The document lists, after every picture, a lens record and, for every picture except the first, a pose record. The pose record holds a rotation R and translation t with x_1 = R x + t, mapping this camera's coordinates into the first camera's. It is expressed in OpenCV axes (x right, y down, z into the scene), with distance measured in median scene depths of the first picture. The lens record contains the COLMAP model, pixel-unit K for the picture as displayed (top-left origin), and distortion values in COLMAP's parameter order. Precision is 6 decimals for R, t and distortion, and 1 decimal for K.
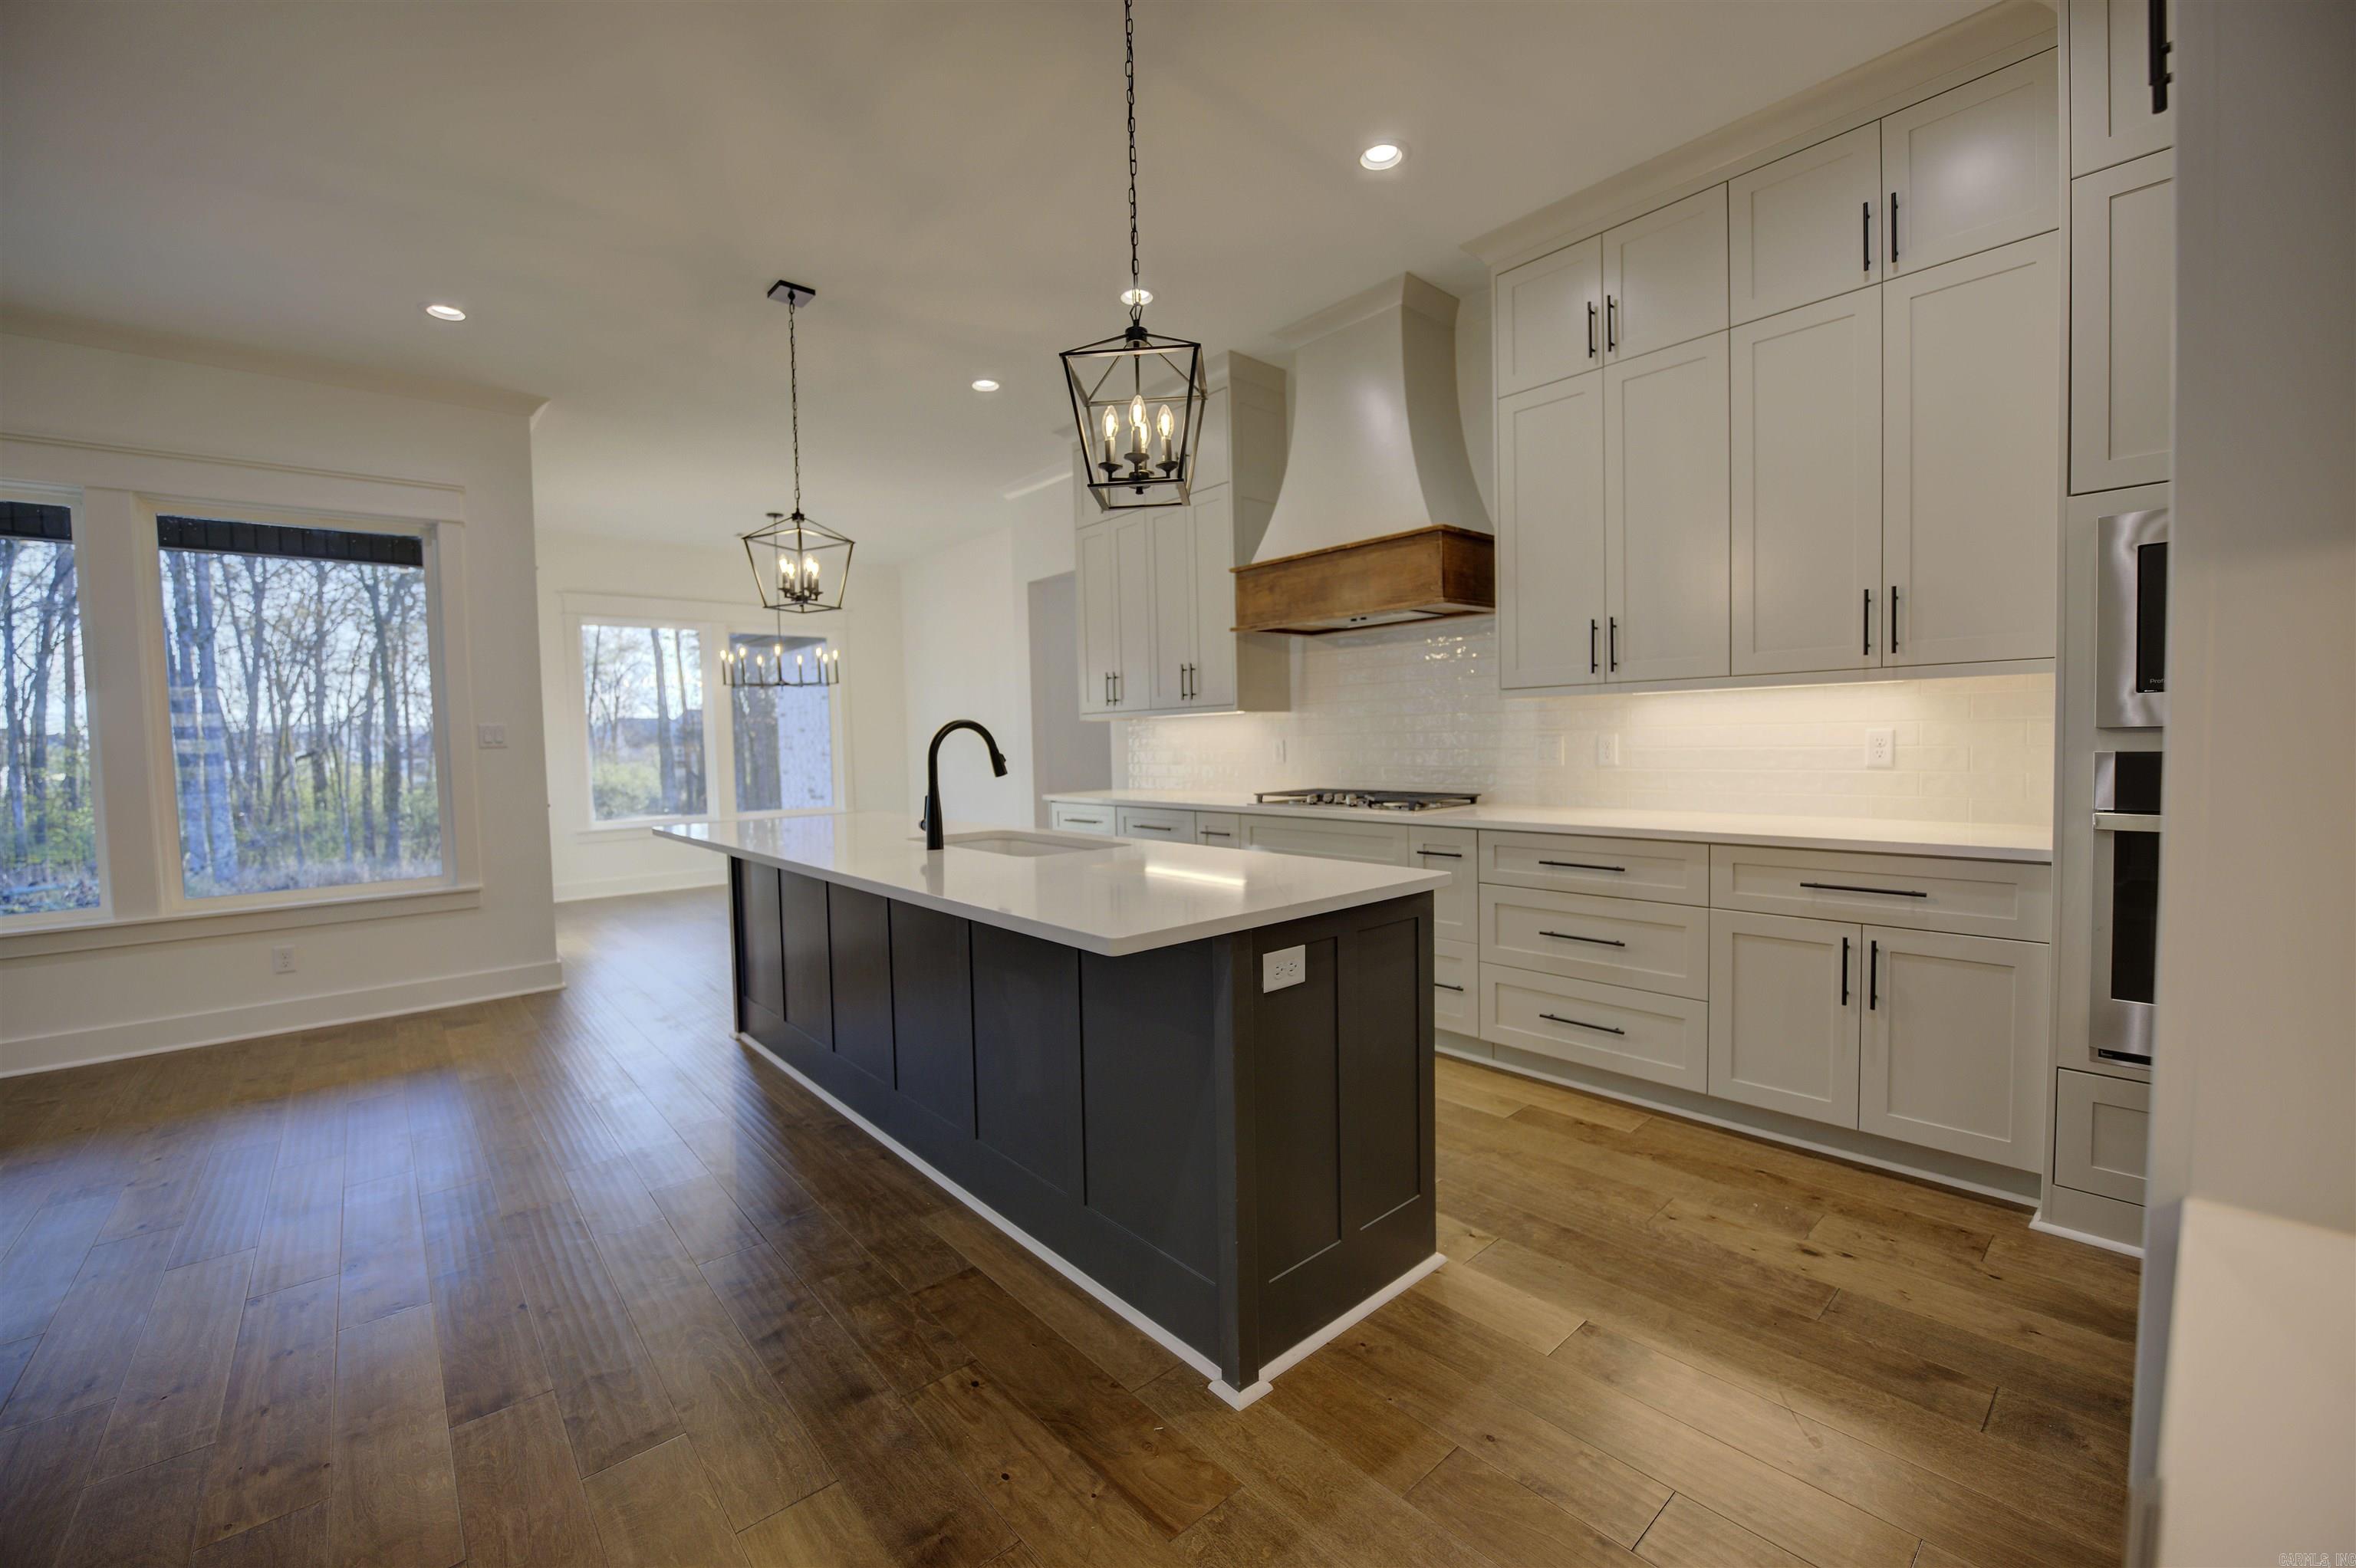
lens RADIAL K [[946.0, 0, 1181.7], [0, 946.0, 783.9], [0, 0, 1]] dist [-0.020456, 0.001176]
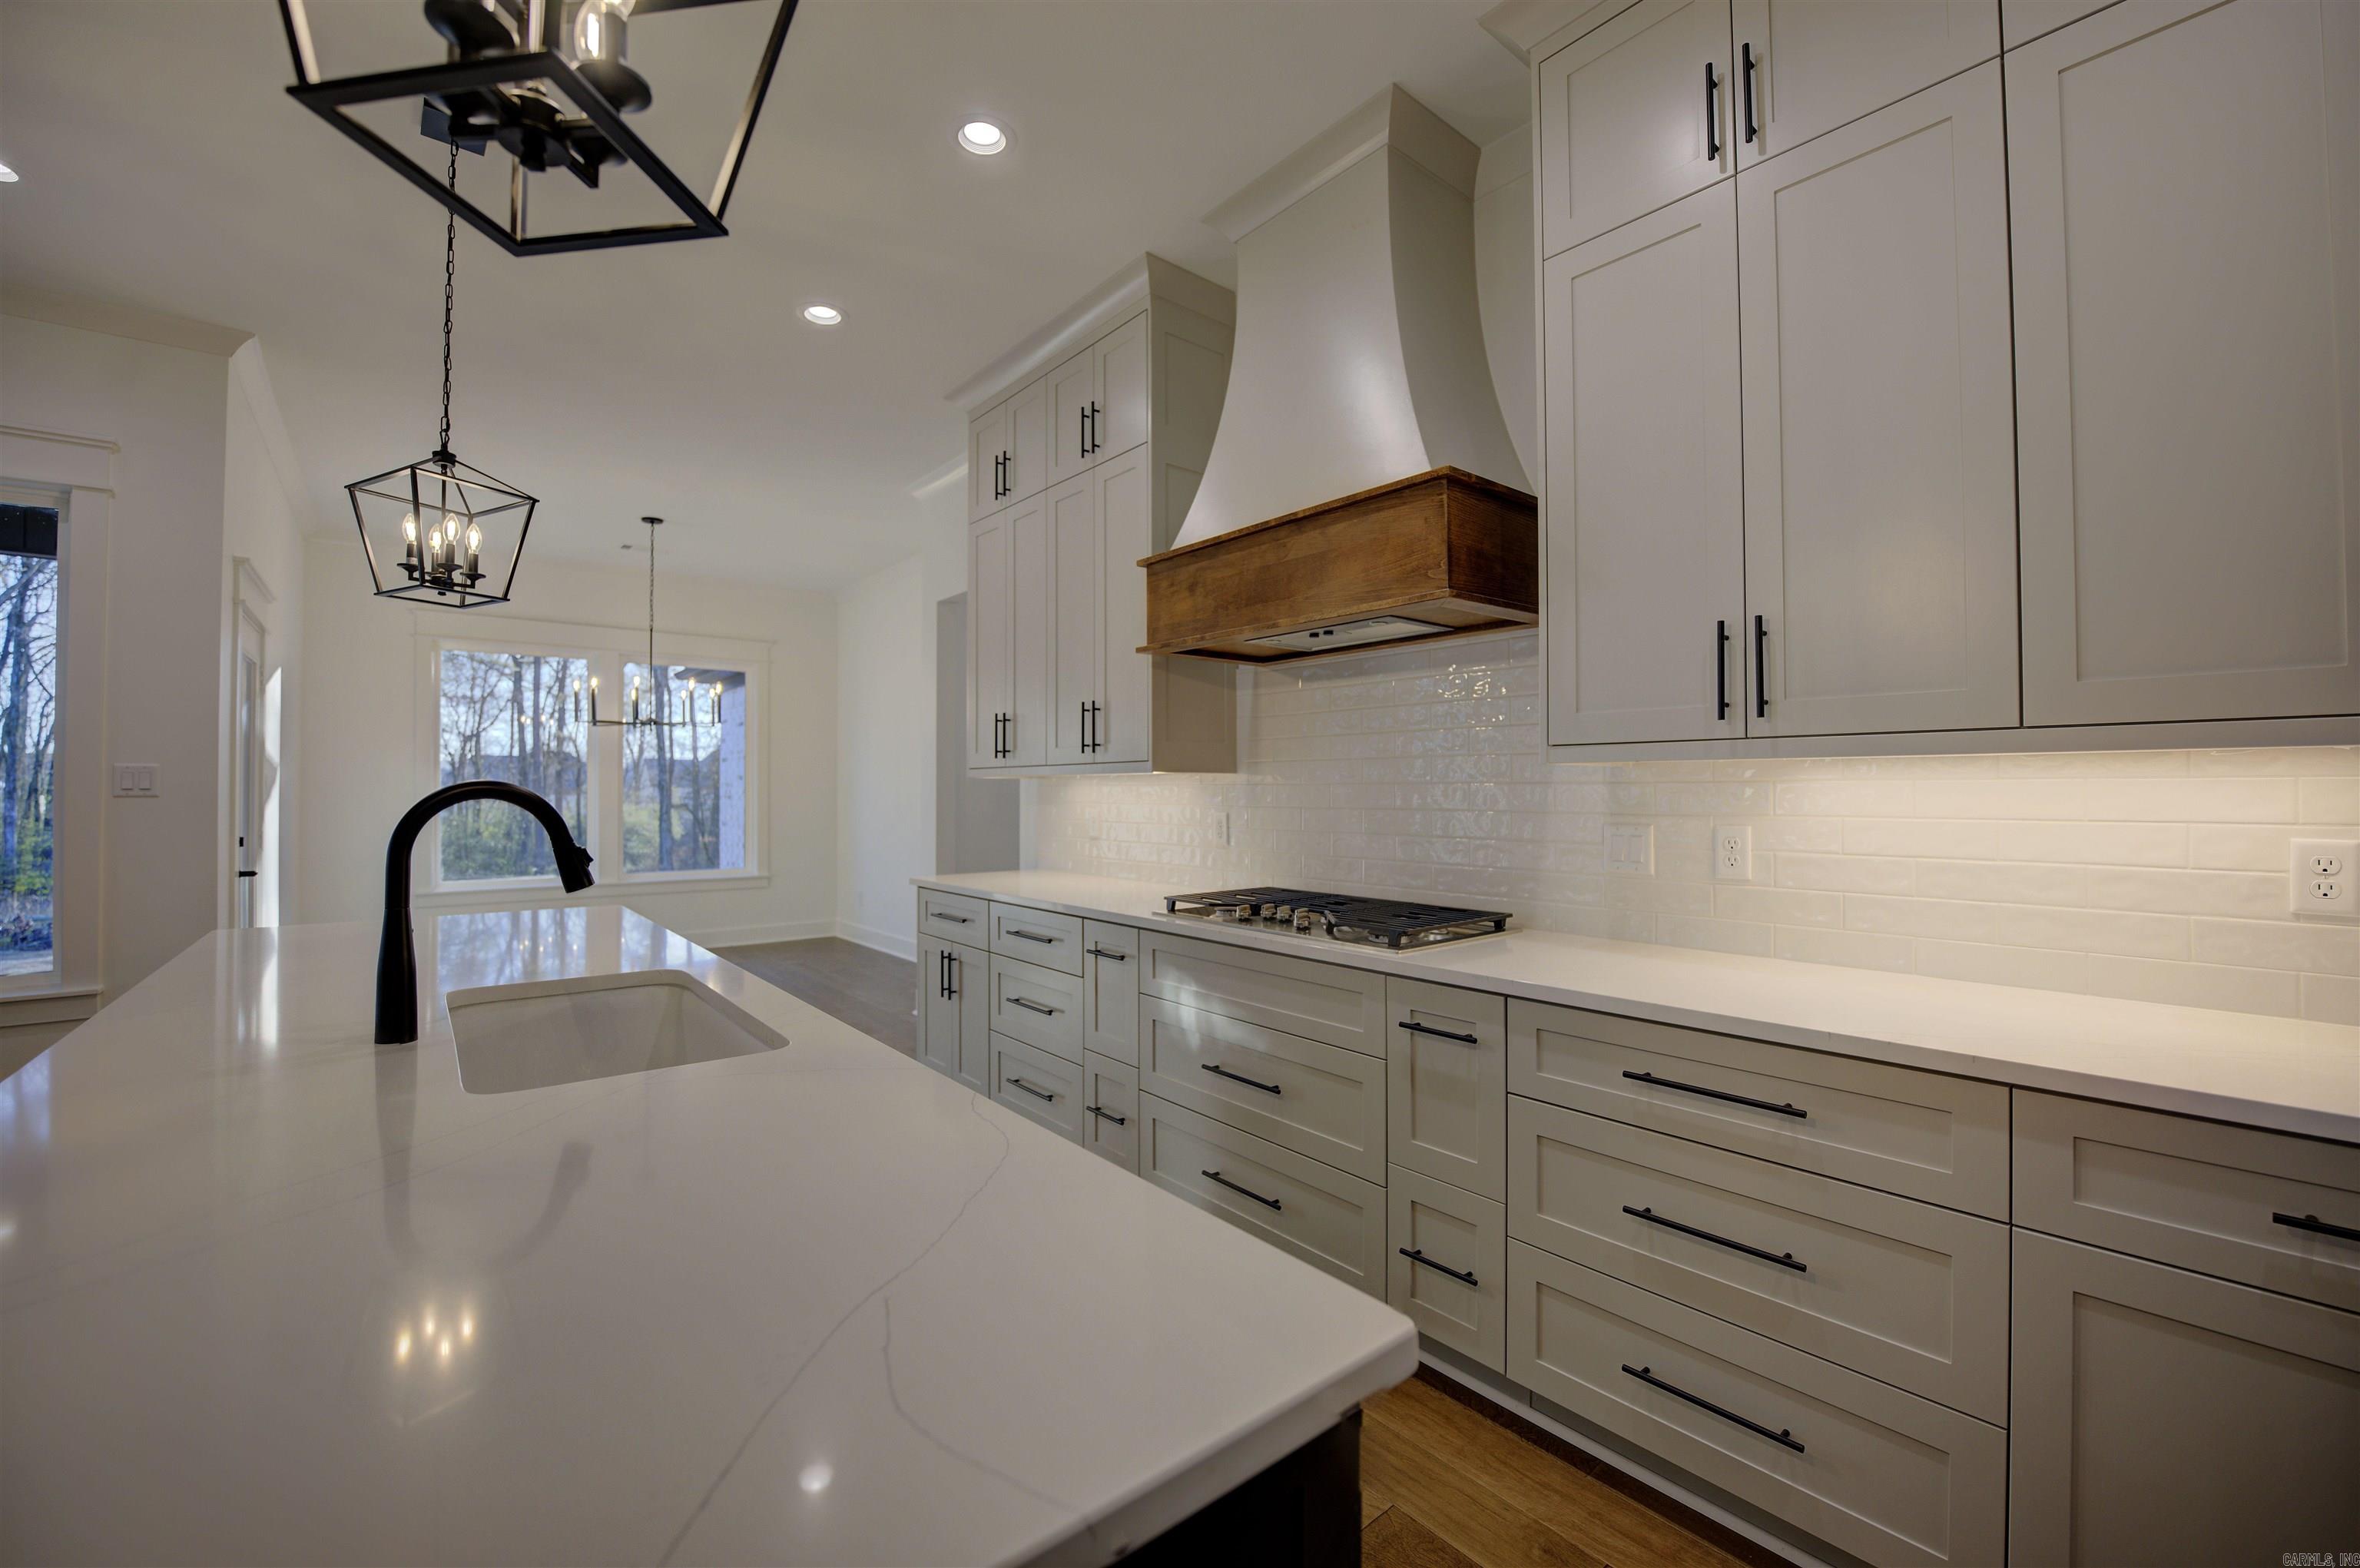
lens RADIAL K [[948.3, 0, 1171.4], [0, 948.3, 777.8], [0, 0, 1]] dist [-0.025702, 0.002706]
pose [[0.999034, 0.022734, -0.037609, 0.112184], [-0.025009, 0.997814, -0.061174, -0.034310], [0.036136, 0.062056, 0.997418, 0.359738]]
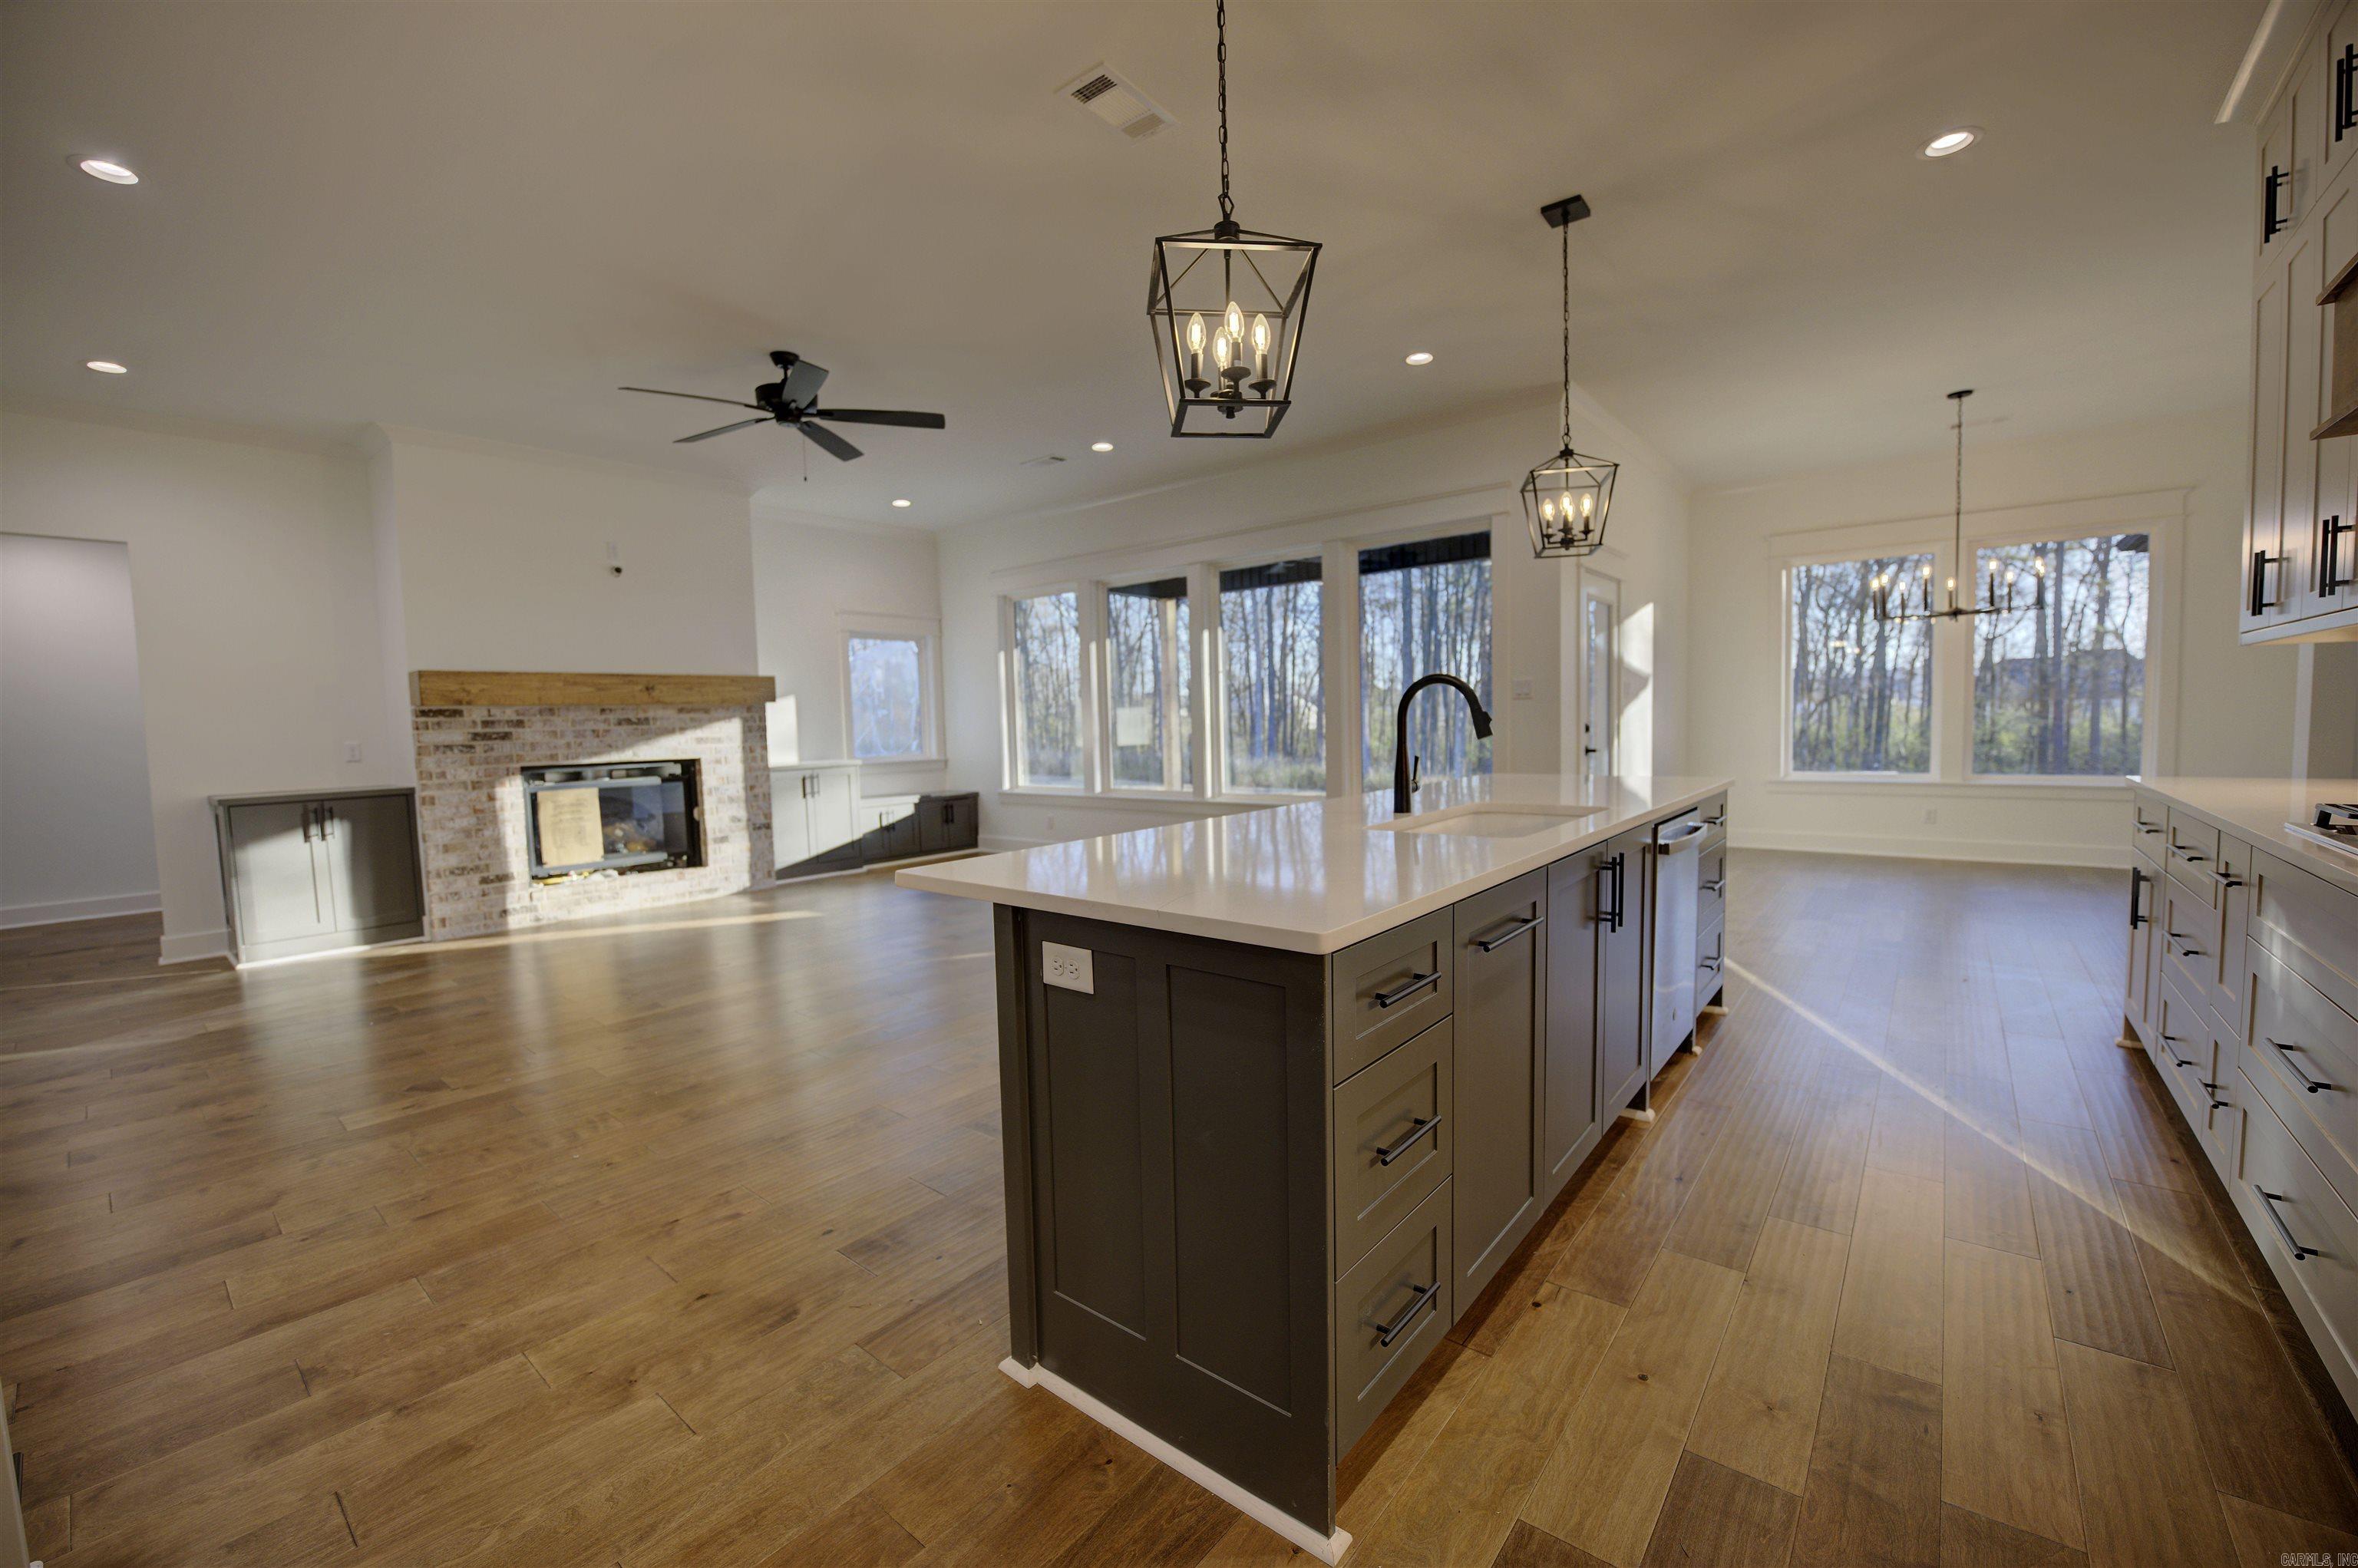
lens RADIAL K [[947.5, 0, 1175.7], [0, 947.5, 787.8], [0, 0, 1]] dist [-0.025702, 0.002706]
pose [[0.157931, 0.089396, -0.983395, 0.440819], [-0.024081, 0.995946, 0.086669, -0.022905], [0.987157, 0.009993, 0.159443, 0.432584]]
